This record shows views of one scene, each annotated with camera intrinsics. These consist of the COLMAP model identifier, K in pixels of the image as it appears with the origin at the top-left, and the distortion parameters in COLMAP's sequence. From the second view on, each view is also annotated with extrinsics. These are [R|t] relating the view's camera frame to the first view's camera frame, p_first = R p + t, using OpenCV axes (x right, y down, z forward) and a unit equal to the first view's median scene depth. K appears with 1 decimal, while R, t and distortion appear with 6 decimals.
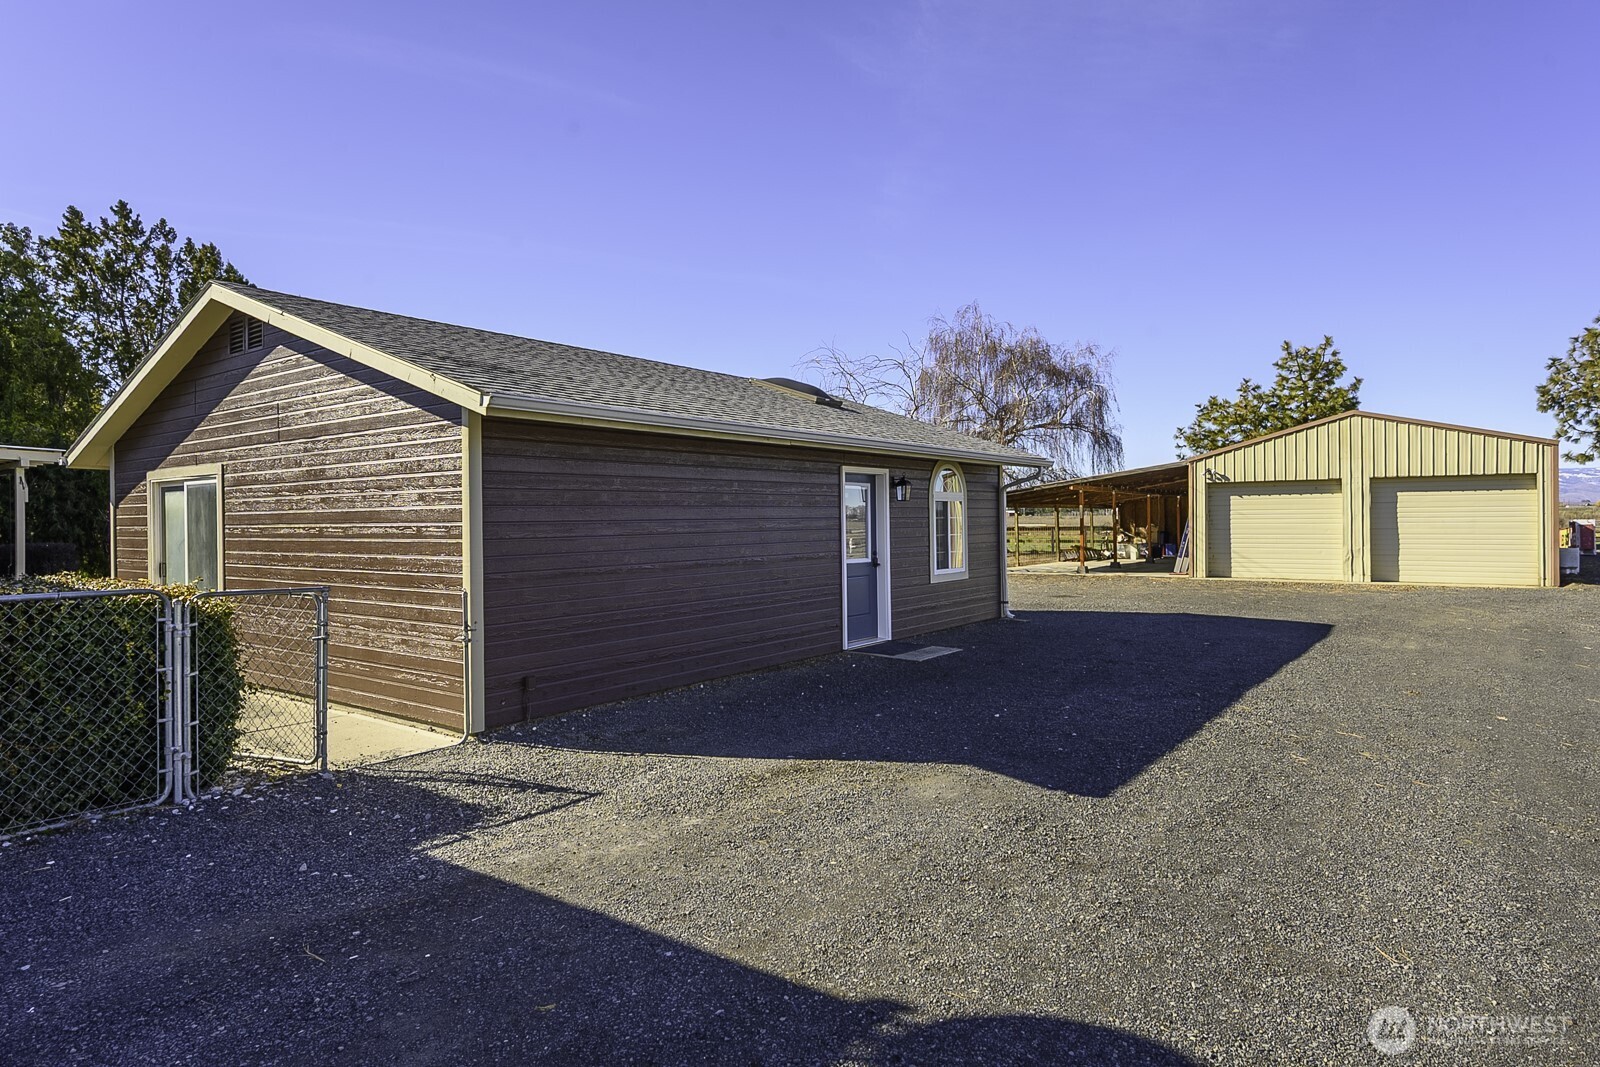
lens RADIAL K [[904.6, 0, 800.0], [0, 904.6, 533.5], [0, 0, 1]] dist [0.001970, 0.000977]
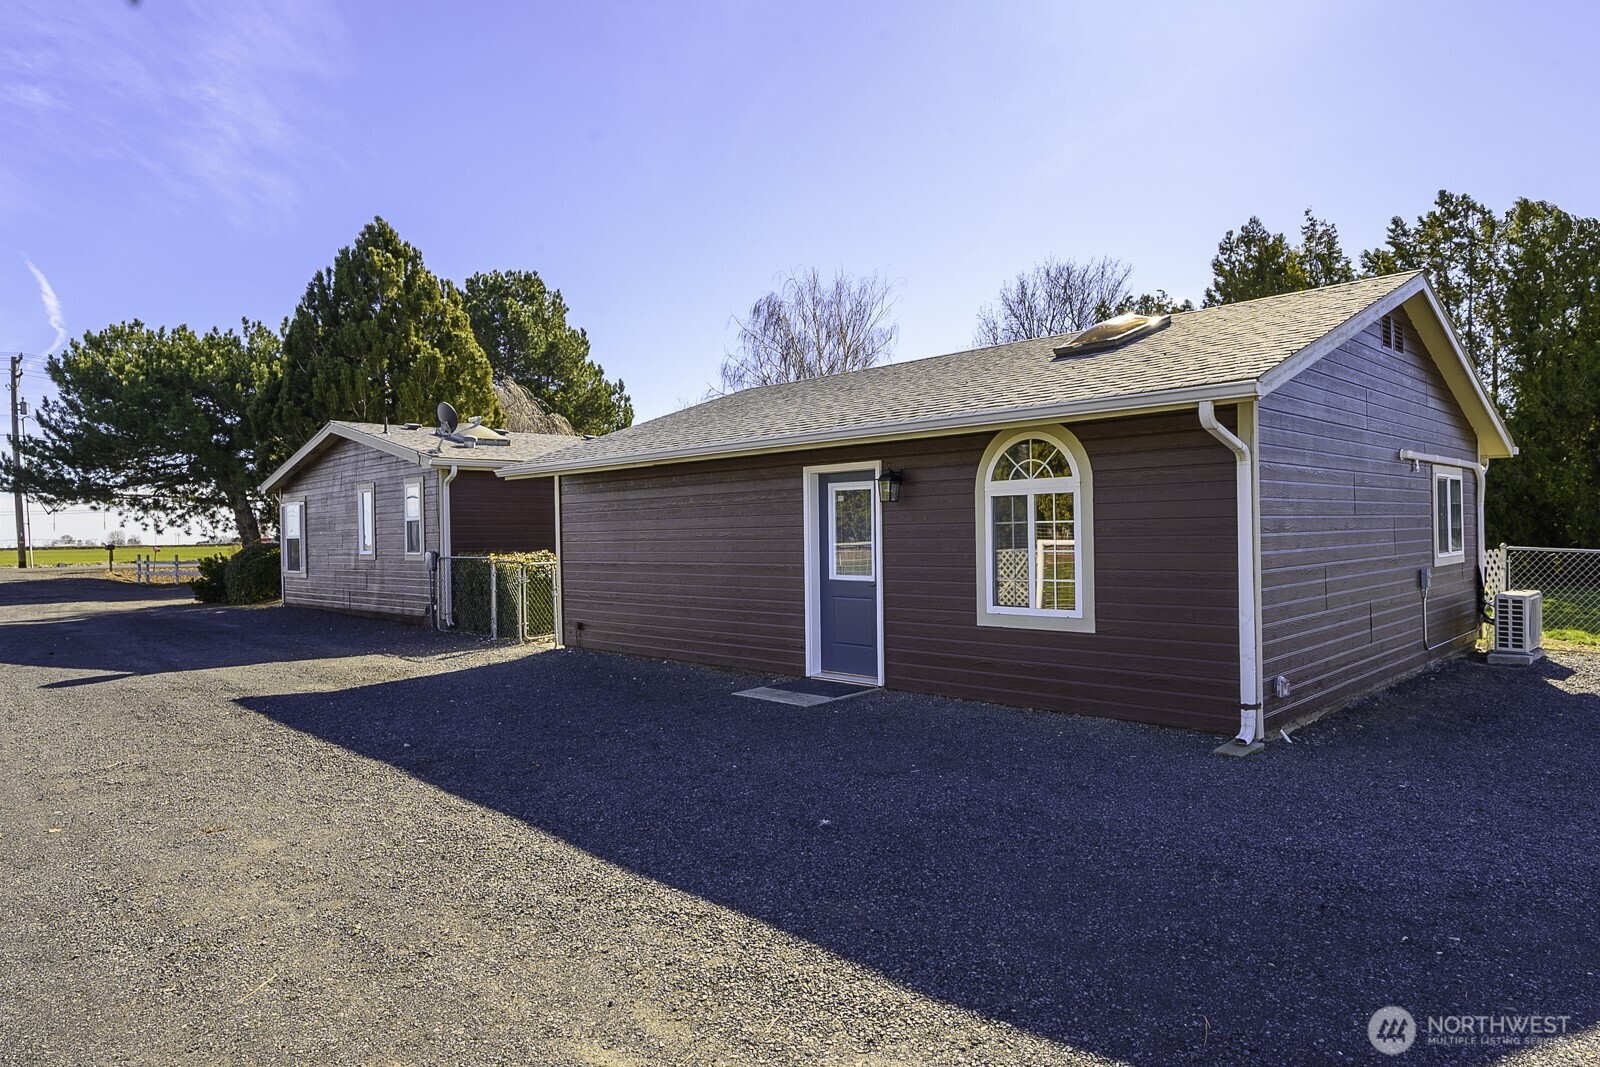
lens RADIAL K [[951.8, 0, 800.0], [0, 951.8, 533.5], [0, 0, 1]] dist [0.001111, 0.000294]
pose [[-0.143382, 0.014709, -0.989558, 1.126345], [0.004574, 0.999889, 0.014200, -0.027319], [0.989657, -0.002490, -0.143433, 1.316496]]
